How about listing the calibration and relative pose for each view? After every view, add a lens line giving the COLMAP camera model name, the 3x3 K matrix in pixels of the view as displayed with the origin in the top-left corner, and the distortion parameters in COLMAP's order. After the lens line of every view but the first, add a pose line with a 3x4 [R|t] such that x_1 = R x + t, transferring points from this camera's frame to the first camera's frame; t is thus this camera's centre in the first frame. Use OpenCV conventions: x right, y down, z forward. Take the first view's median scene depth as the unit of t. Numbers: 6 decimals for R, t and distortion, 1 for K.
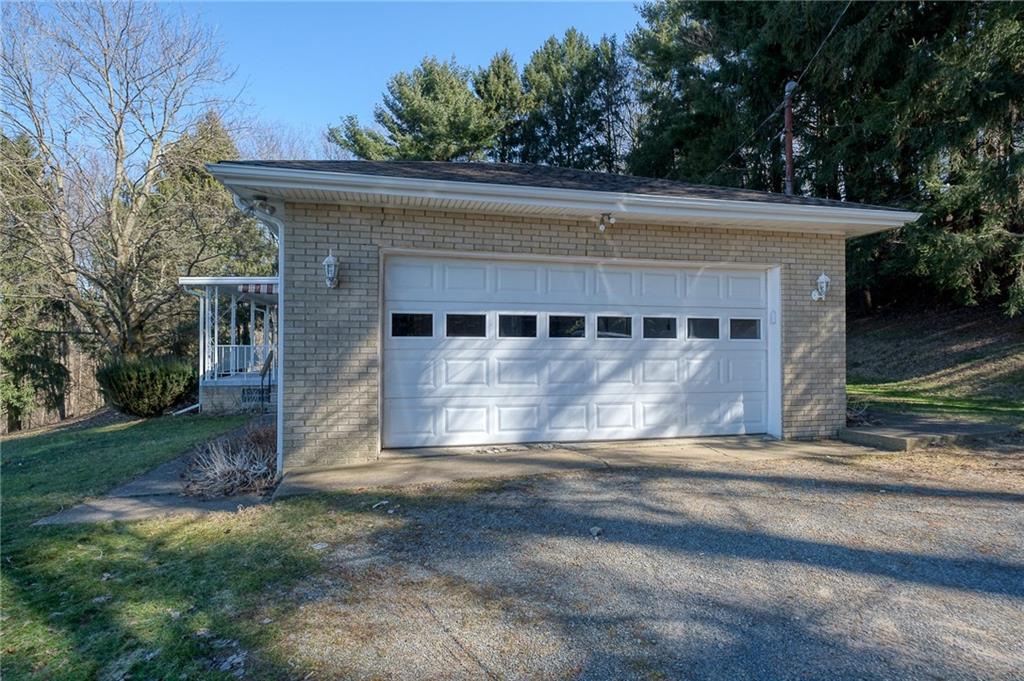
lens RADIAL K [[526.4, 0, 506.6], [0, 526.4, 342.0], [0, 0, 1]] dist [-0.010449, 0.000028]
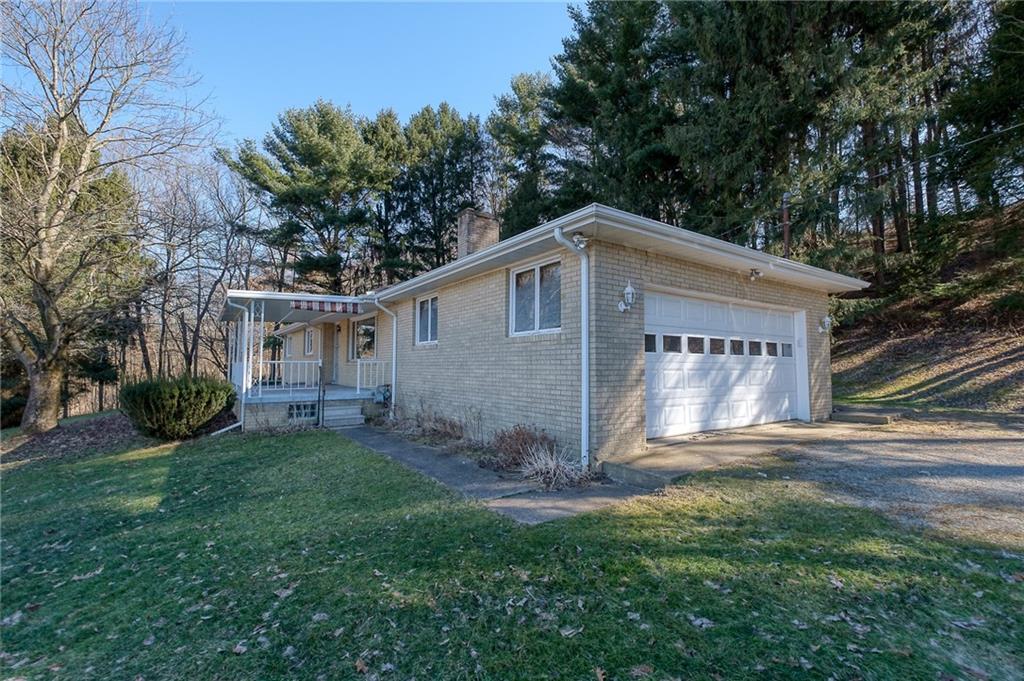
lens RADIAL K [[446.0, 0, 512.0], [0, 446.0, 340.5], [0, 0, 1]] dist [-0.001277, -0.000085]
pose [[0.927072, 0.021809, 0.374248, -0.450212], [-0.003217, 0.998732, -0.050233, 0.009041], [-0.374869, 0.045366, 0.925967, 0.058146]]
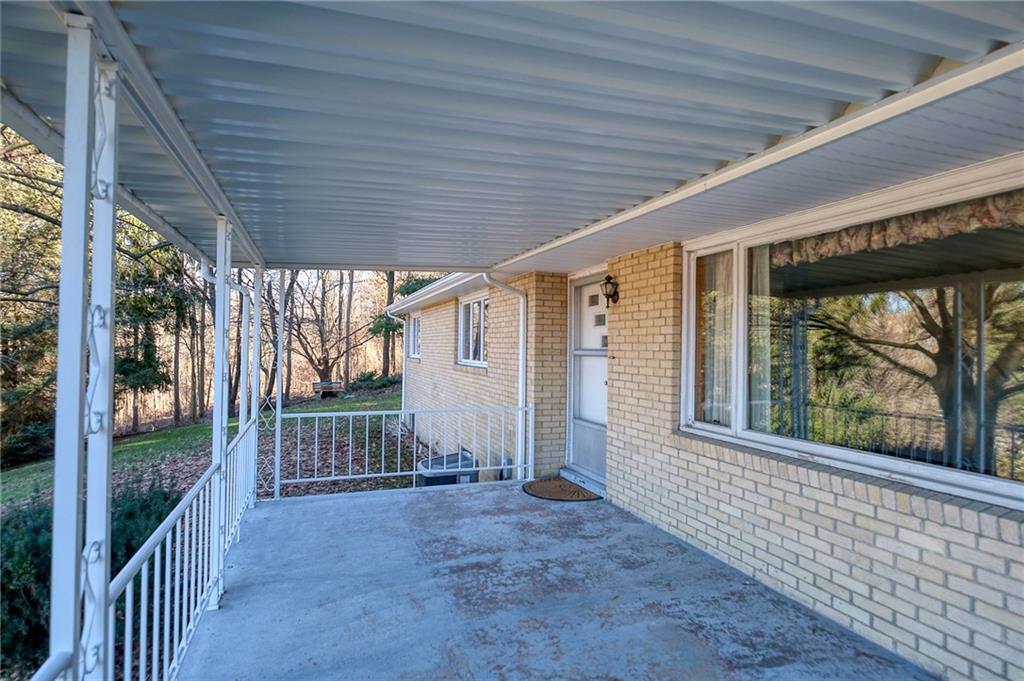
lens RADIAL K [[569.8, 0, 516.7], [0, 569.8, 340.3], [0, 0, 1]] dist [0.000593, 0.000173]
pose [[0.992917, -0.002082, 0.118792, -0.563156], [0.002312, 0.999996, -0.001800, -0.053113], [-0.118788, 0.002062, 0.992918, 1.088166]]
